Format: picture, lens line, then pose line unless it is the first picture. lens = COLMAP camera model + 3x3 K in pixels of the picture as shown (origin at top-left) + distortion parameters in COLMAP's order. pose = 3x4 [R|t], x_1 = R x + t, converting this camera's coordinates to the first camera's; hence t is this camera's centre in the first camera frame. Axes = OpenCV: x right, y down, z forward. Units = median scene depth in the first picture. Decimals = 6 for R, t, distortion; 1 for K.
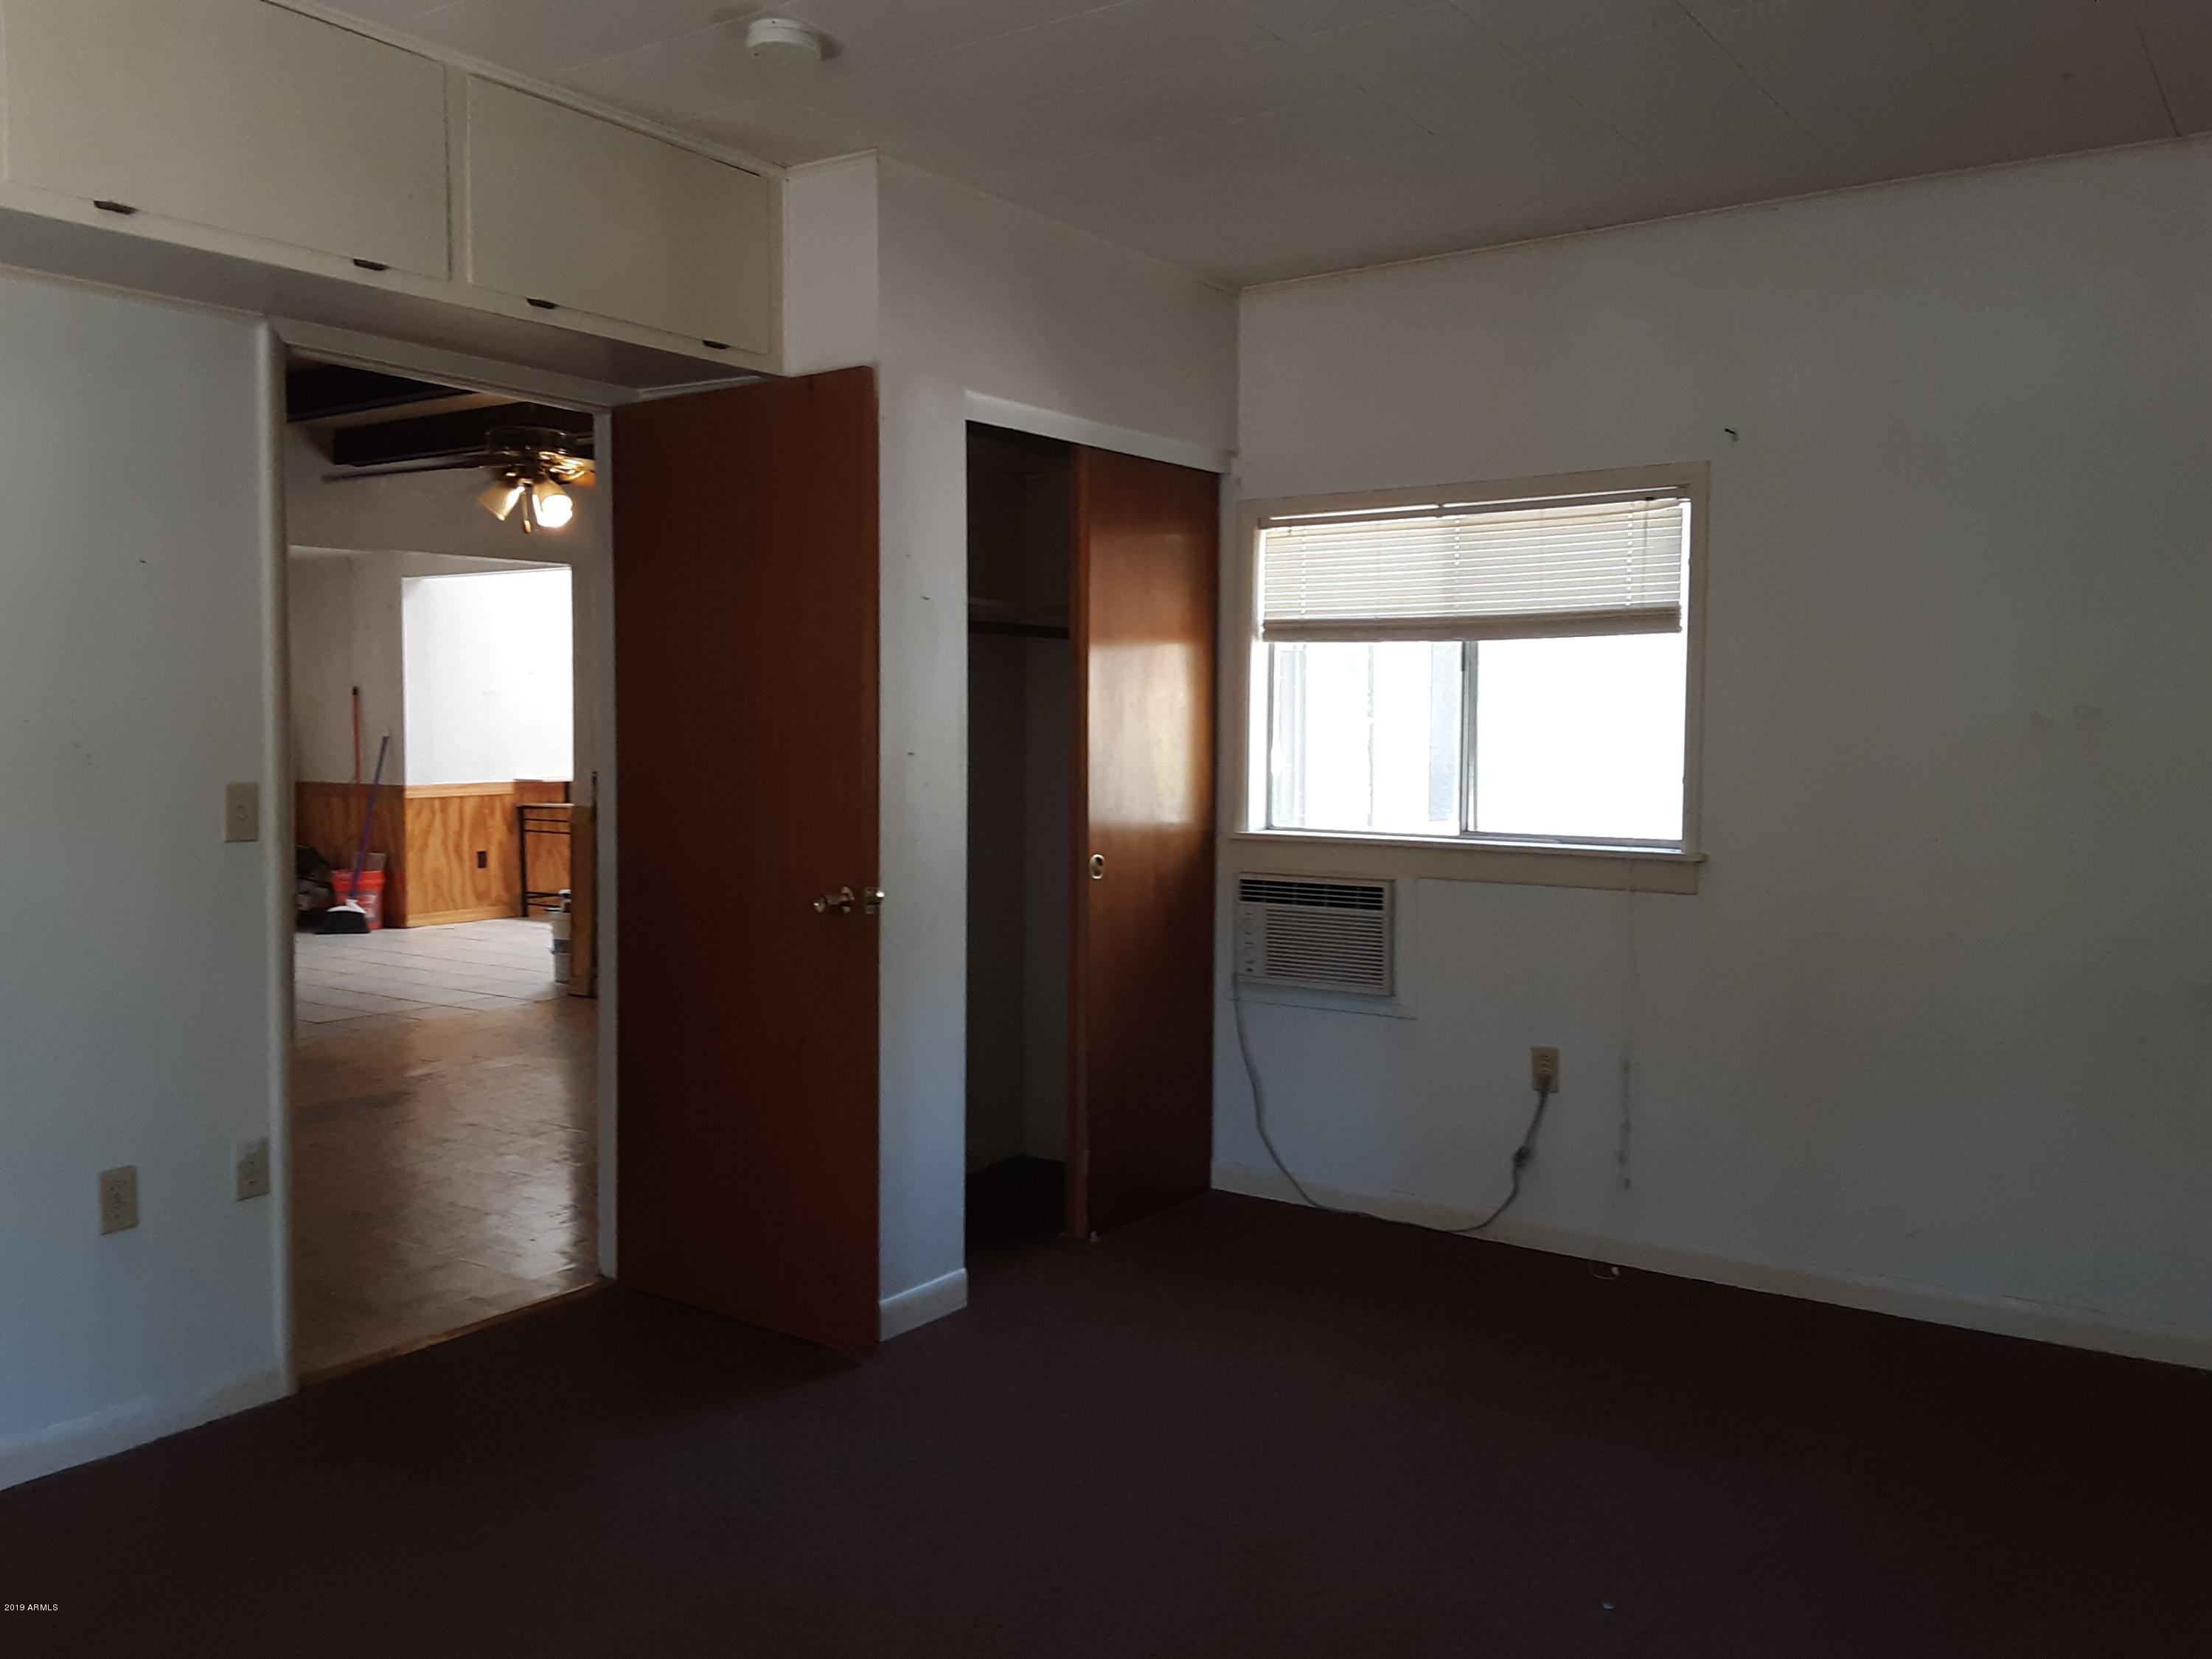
lens RADIAL K [[1779.2, 0, 1102.4], [0, 1779.2, 818.0], [0, 0, 1]] dist [0.159821, -0.256752]
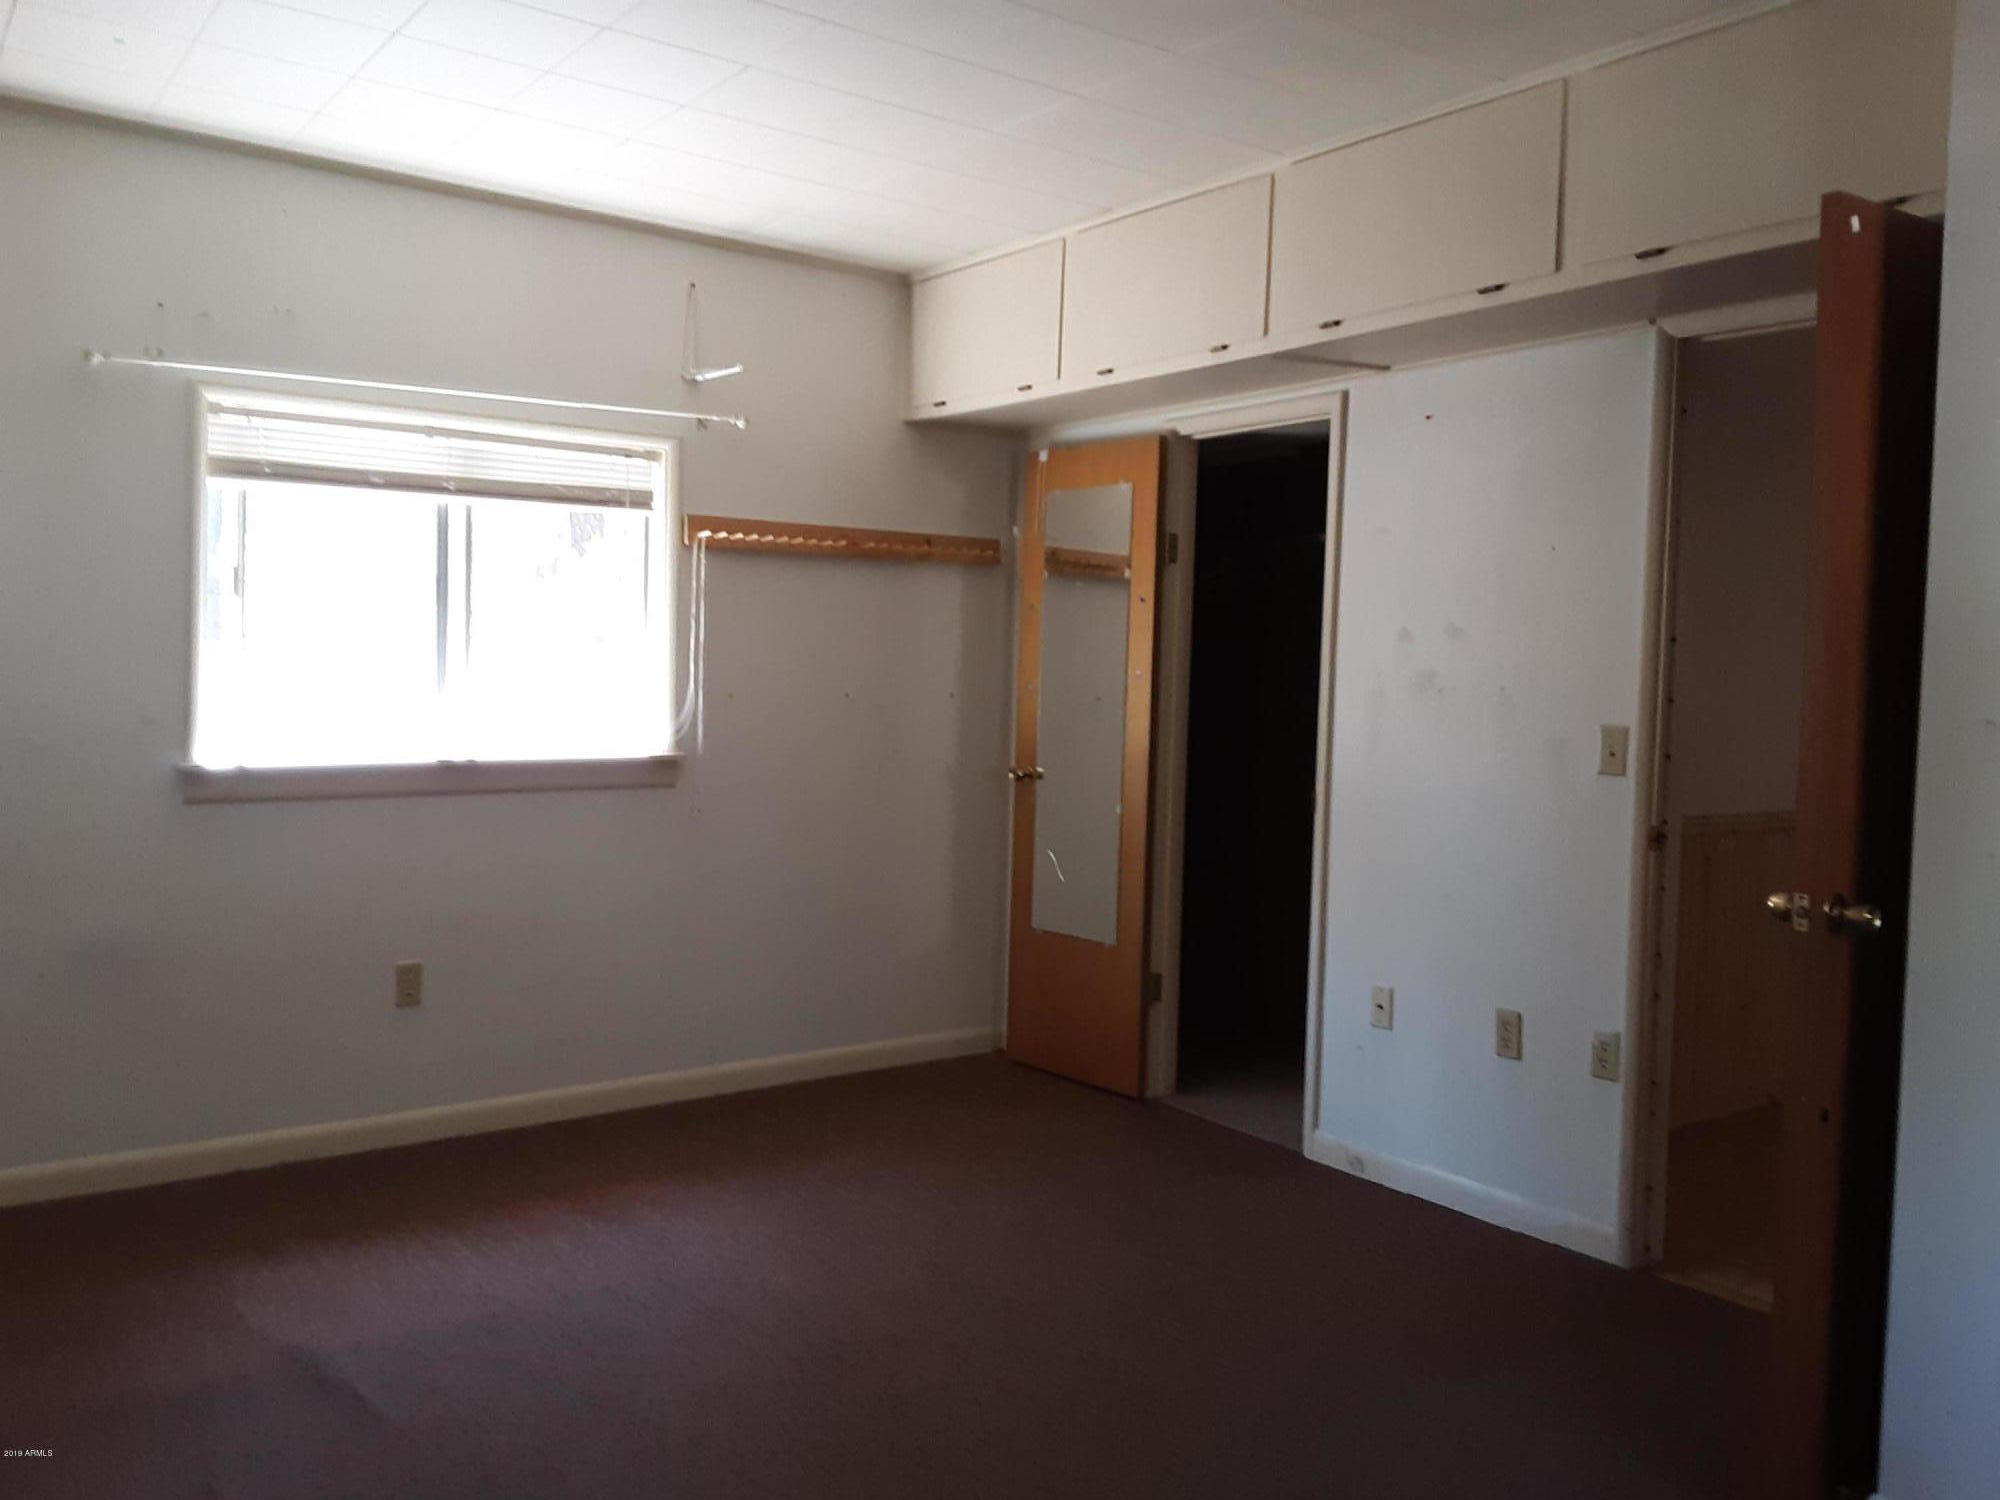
lens RADIAL K [[1608.7, 0, 996.7], [0, 1608.7, 739.6], [0, 0, 1]] dist [0.159821, -0.256752]
pose [[-0.318801, 0.028925, -0.947380, 0.693823], [-0.075201, 0.995611, 0.055703, -0.041040], [0.944834, 0.089002, -0.315227, 1.000274]]
